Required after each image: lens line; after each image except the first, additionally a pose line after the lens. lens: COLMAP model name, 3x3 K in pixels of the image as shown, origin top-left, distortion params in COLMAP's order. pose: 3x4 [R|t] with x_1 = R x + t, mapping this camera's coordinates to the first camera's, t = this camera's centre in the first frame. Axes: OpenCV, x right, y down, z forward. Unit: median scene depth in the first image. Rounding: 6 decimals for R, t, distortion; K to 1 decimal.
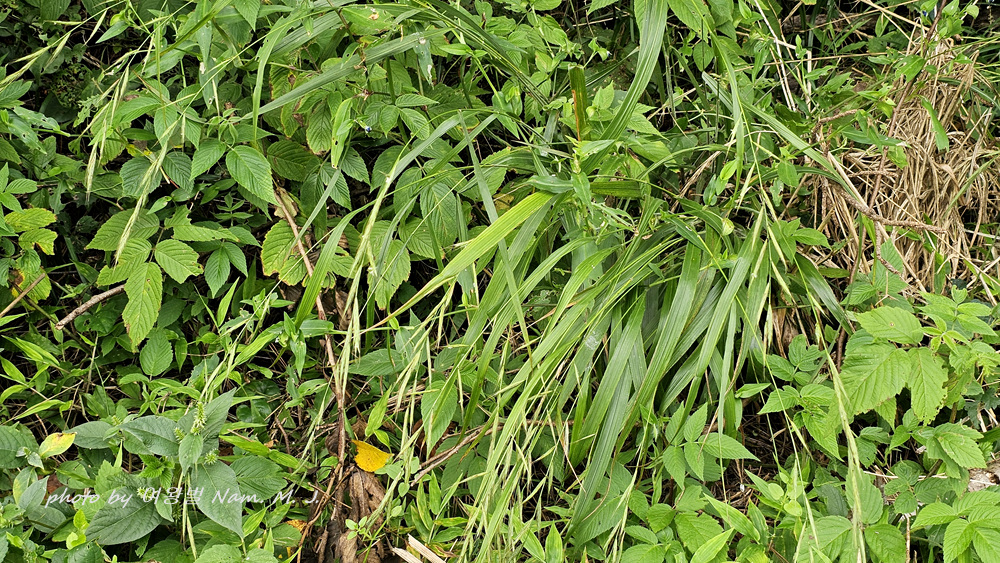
lens RADIAL K [[1368.9, 0, 497.8], [0, 1368.9, 280.6], [0, 0, 1]] dist [0.082863, 0.000000]
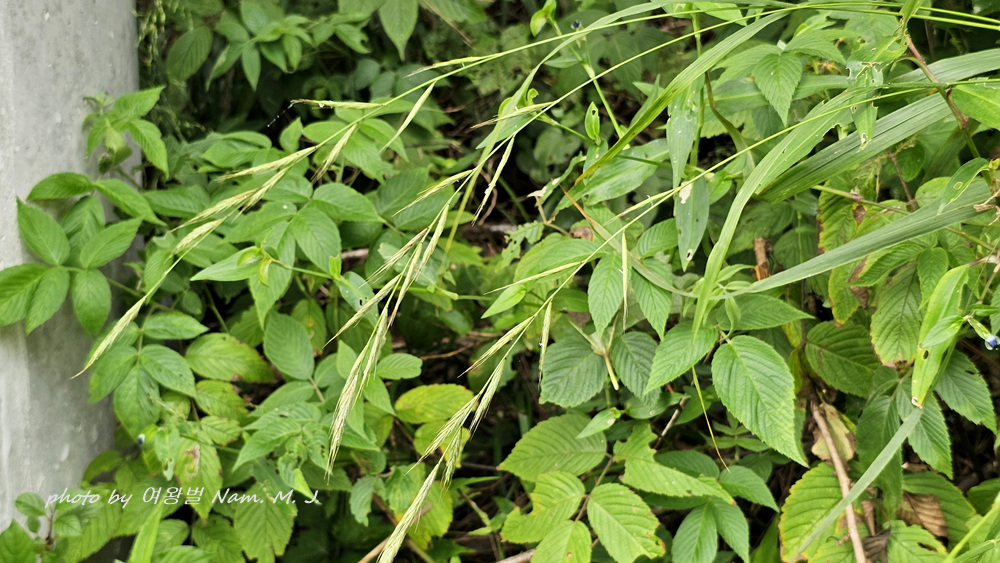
lens RADIAL K [[1368.9, 0, 508.5], [0, 1368.9, 274.0], [0, 0, 1]] dist [0.082863, 0.000000]
pose [[0.890210, 0.075914, -0.449181, -0.029668], [-0.095659, 0.995184, -0.021389, -0.099987], [0.445395, 0.062009, 0.893184, 0.469675]]
